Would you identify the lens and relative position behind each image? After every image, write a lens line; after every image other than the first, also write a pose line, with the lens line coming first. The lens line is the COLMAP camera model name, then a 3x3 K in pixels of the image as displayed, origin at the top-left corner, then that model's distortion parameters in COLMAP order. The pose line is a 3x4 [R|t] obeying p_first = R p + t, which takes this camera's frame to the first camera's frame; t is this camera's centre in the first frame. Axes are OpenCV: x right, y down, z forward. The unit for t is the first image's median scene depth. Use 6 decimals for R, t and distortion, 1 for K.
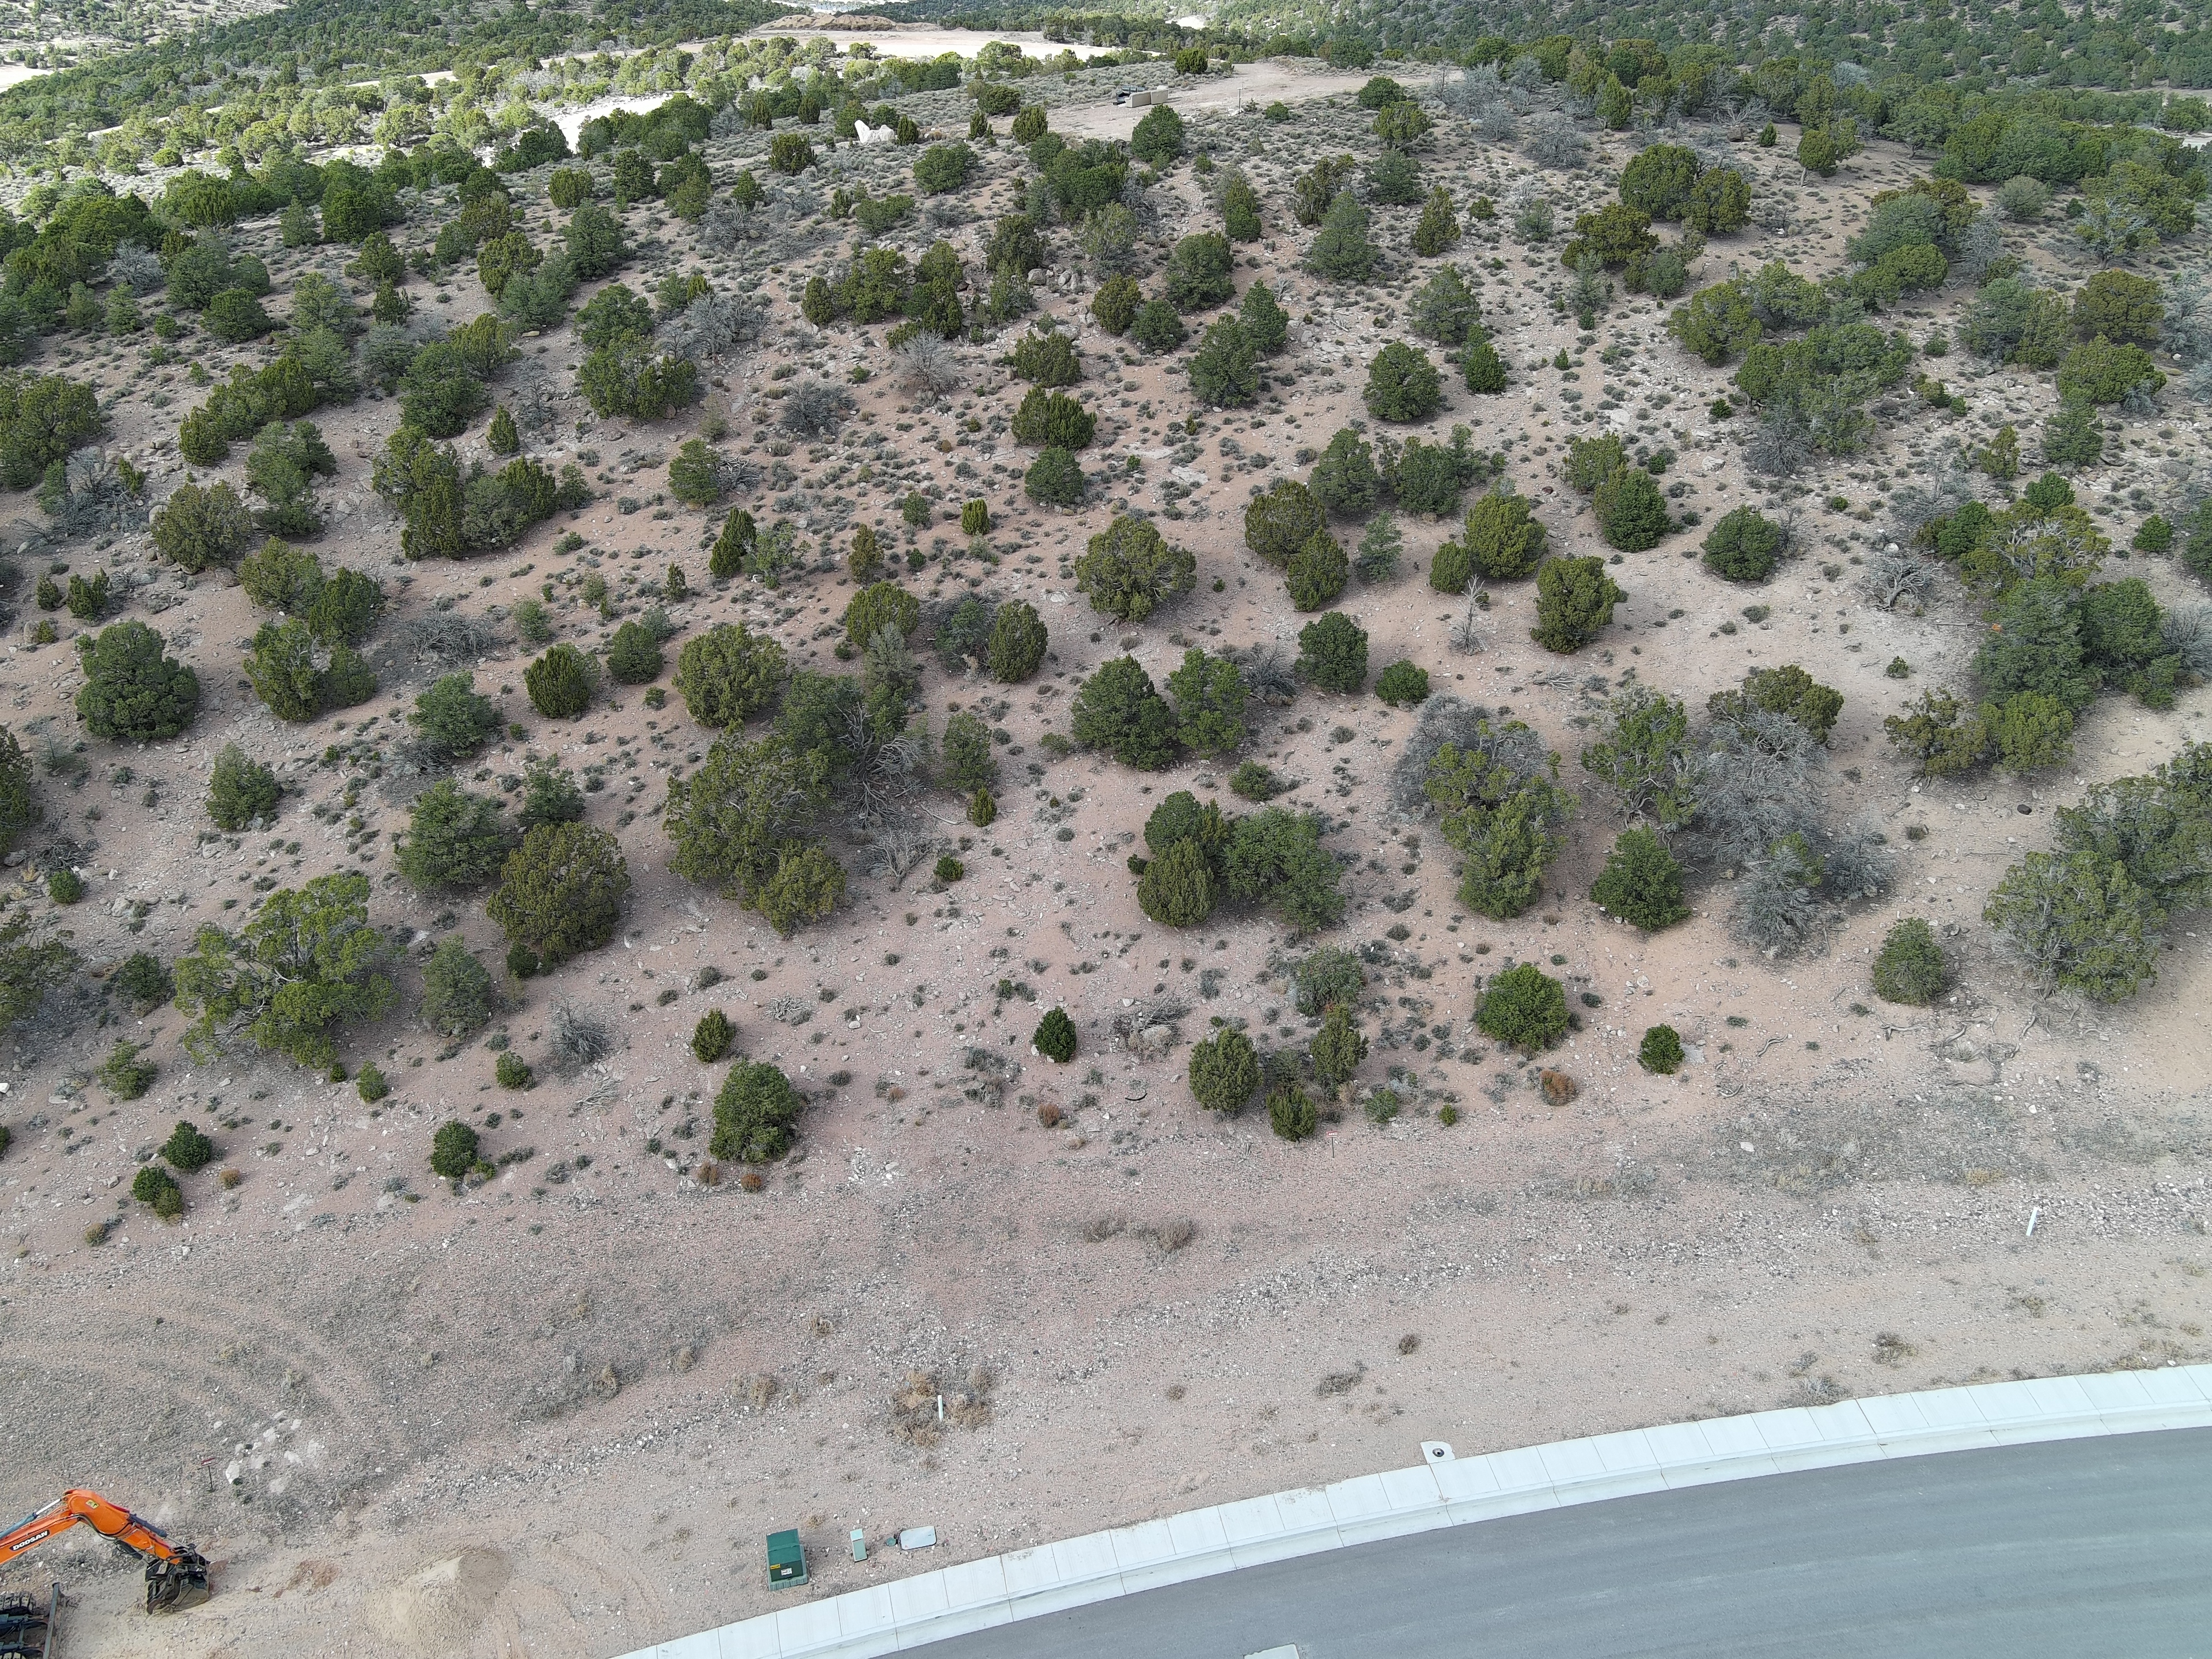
lens RADIAL K [[1805.6, 0, 1103.9], [0, 1805.6, 828.1], [0, 0, 1]] dist [-0.004269, 0.007927]
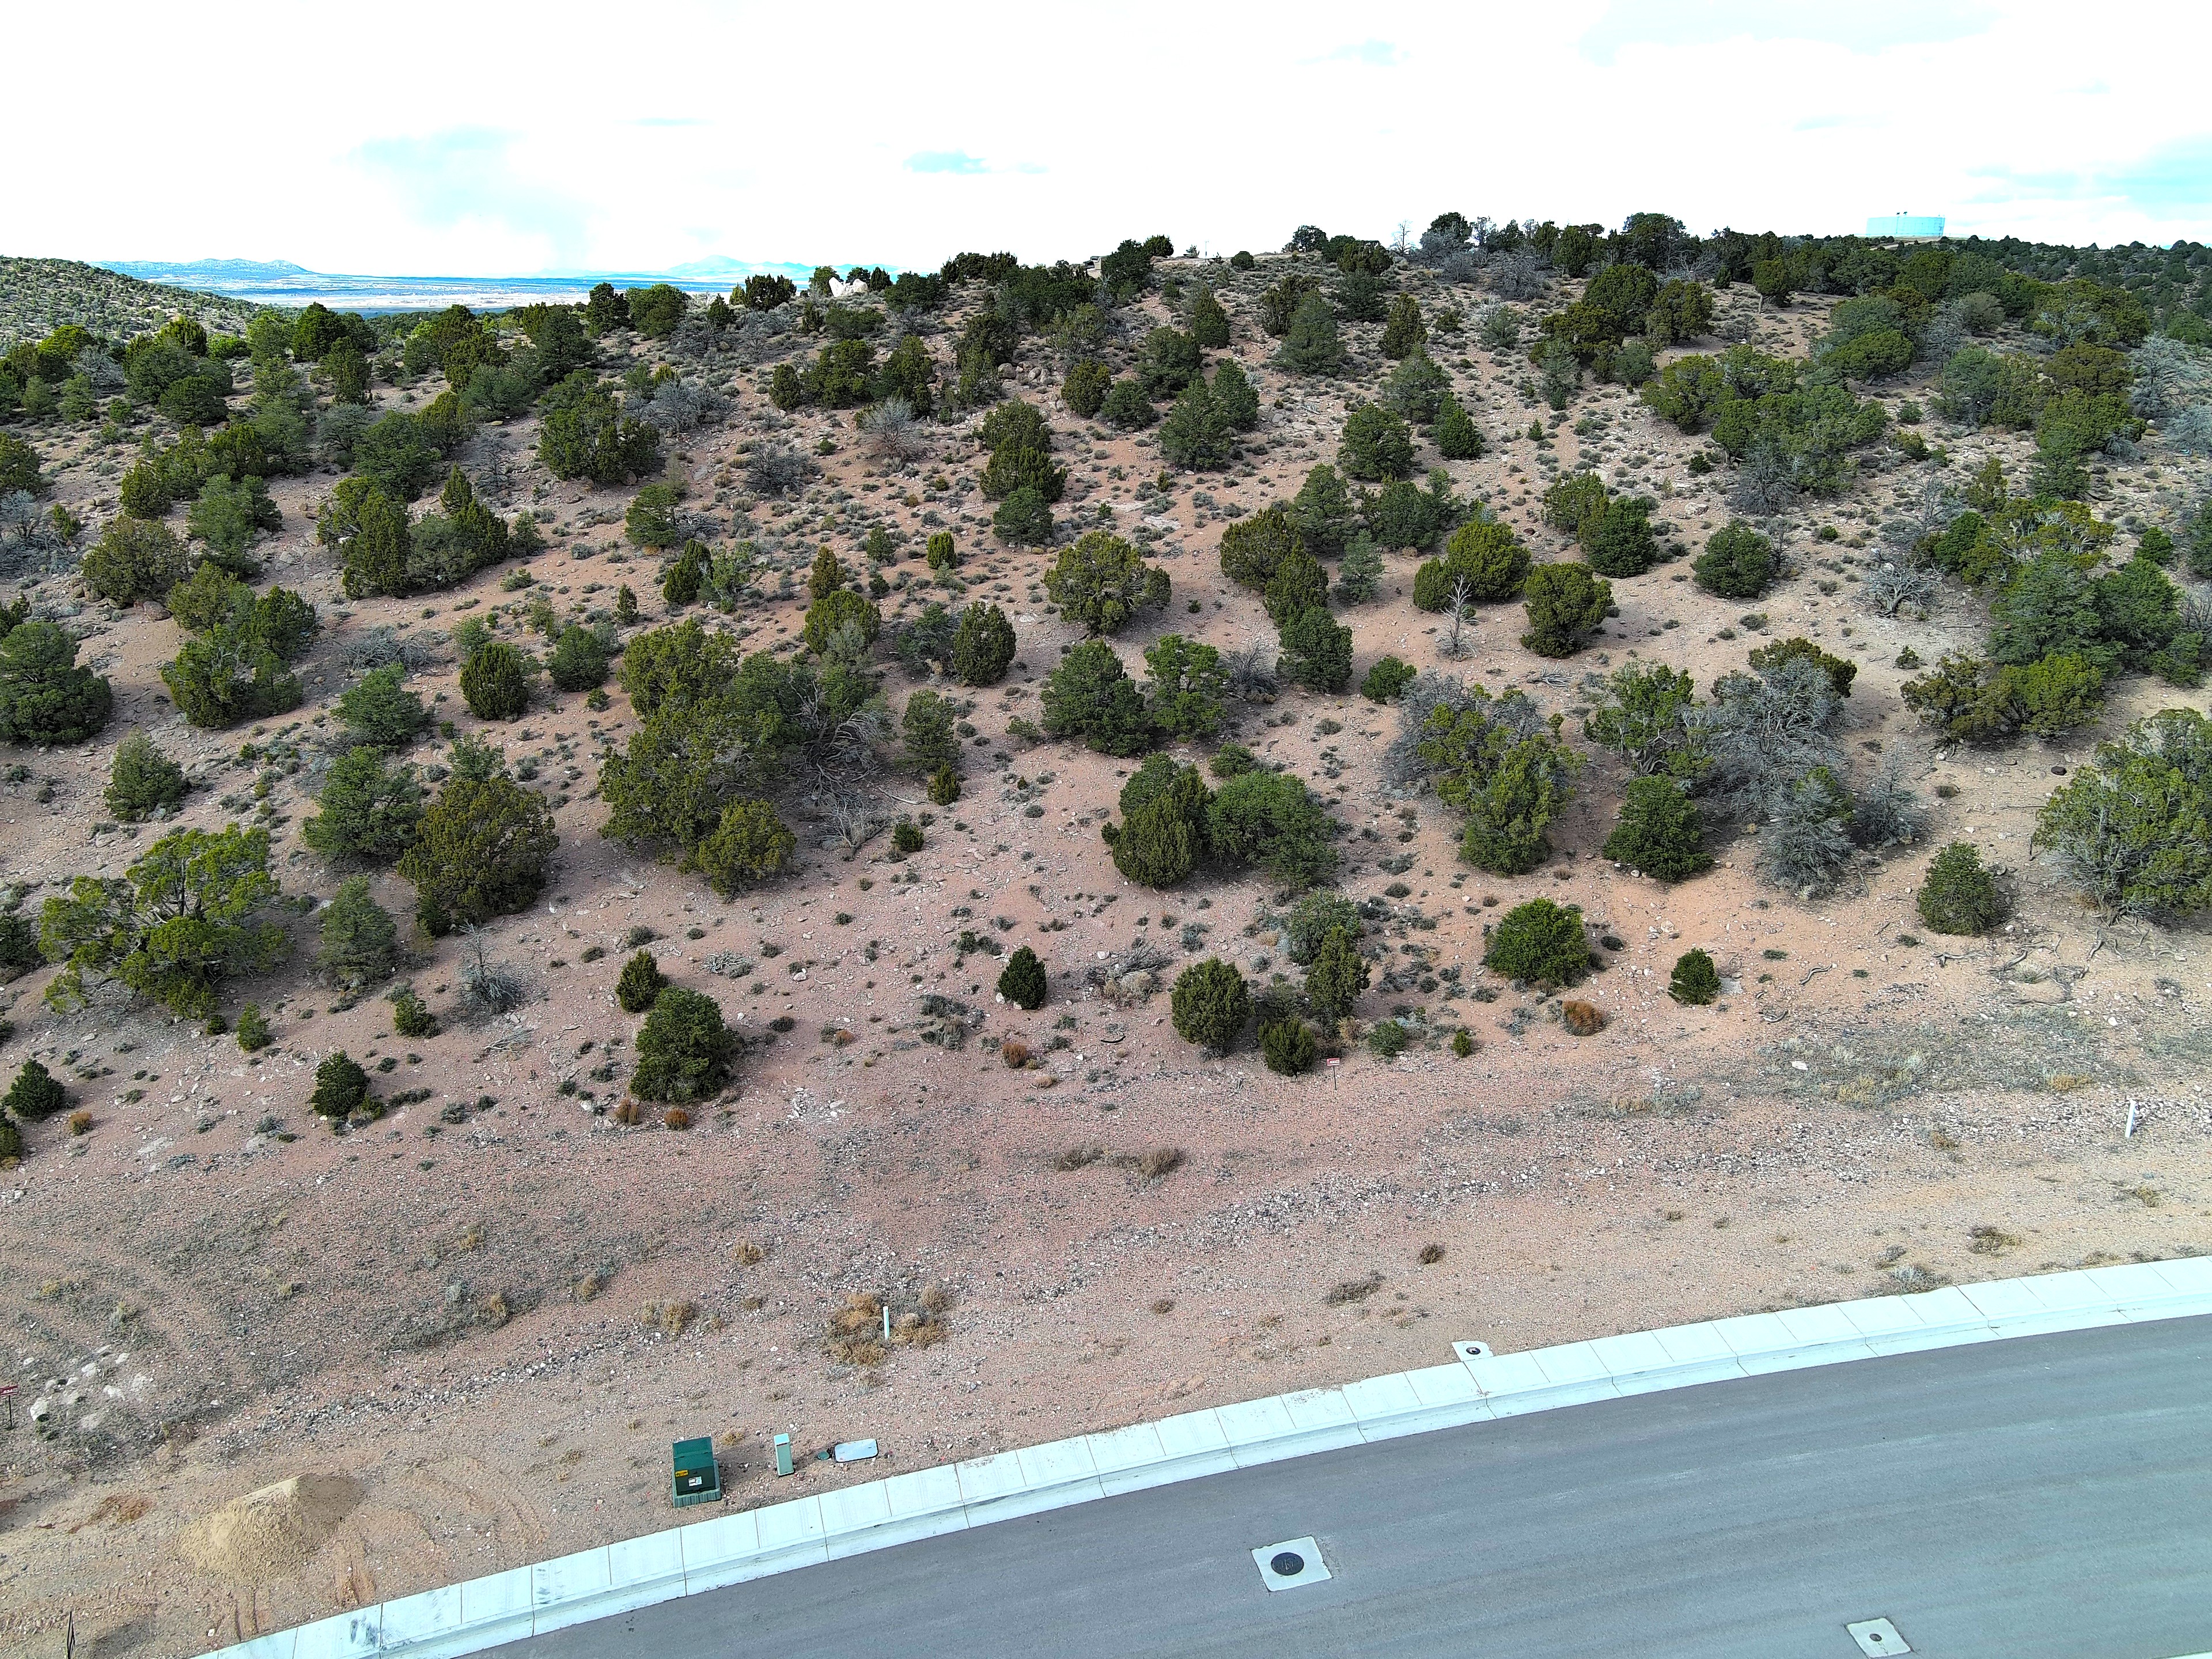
lens RADIAL K [[1805.6, 0, 1103.2], [0, 1805.6, 834.1], [0, 0, 1]] dist [-0.004269, 0.007927]
pose [[0.999869, -0.003970, 0.015698, -0.000577], [0.006564, 0.985615, -0.168877, 0.188043], [-0.014802, 0.168957, 0.985512, 0.095633]]
